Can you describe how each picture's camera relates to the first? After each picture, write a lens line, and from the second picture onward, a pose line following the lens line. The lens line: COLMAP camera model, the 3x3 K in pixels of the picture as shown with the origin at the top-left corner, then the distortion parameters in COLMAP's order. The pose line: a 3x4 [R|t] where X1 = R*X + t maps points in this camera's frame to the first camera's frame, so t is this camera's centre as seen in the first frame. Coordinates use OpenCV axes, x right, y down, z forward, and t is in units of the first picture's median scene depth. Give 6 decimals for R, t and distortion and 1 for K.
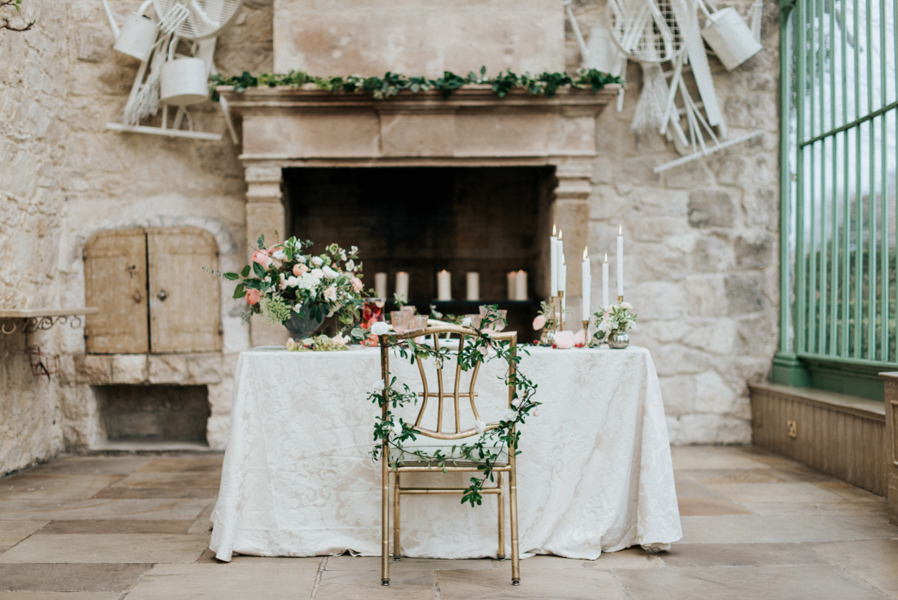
lens RADIAL K [[1451.0, 0, 448.4], [0, 1451.0, 325.0], [0, 0, 1]] dist [0.008626, -0.221455]
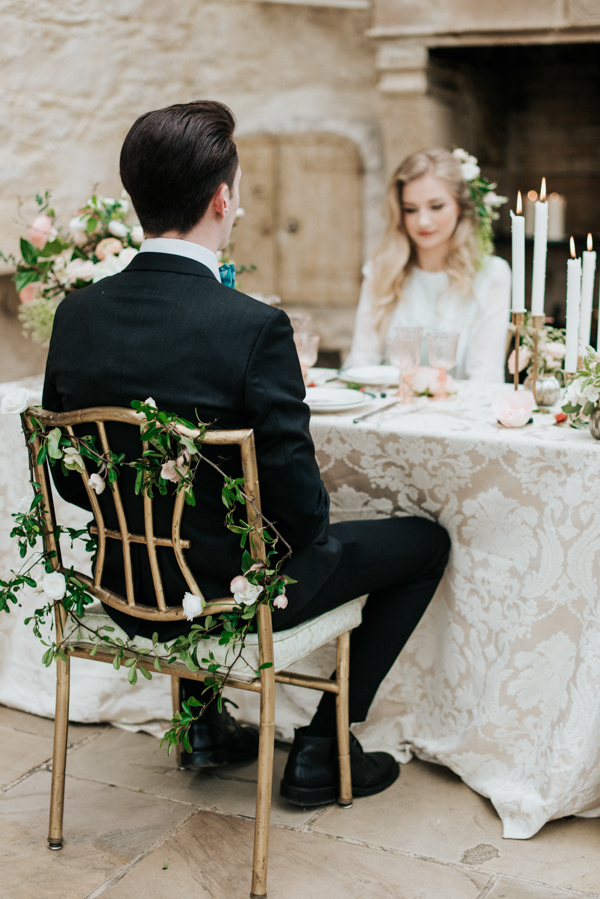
lens RADIAL K [[1452.7, 0, 300.0], [0, 1452.7, 449.5], [0, 0, 1]] dist [0.008626, -0.221455]
pose [[0.884240, 0.097331, -0.456779, 0.160153], [-0.014855, 0.983410, 0.180790, -0.042760], [0.466797, -0.153076, 0.871016, 0.330732]]
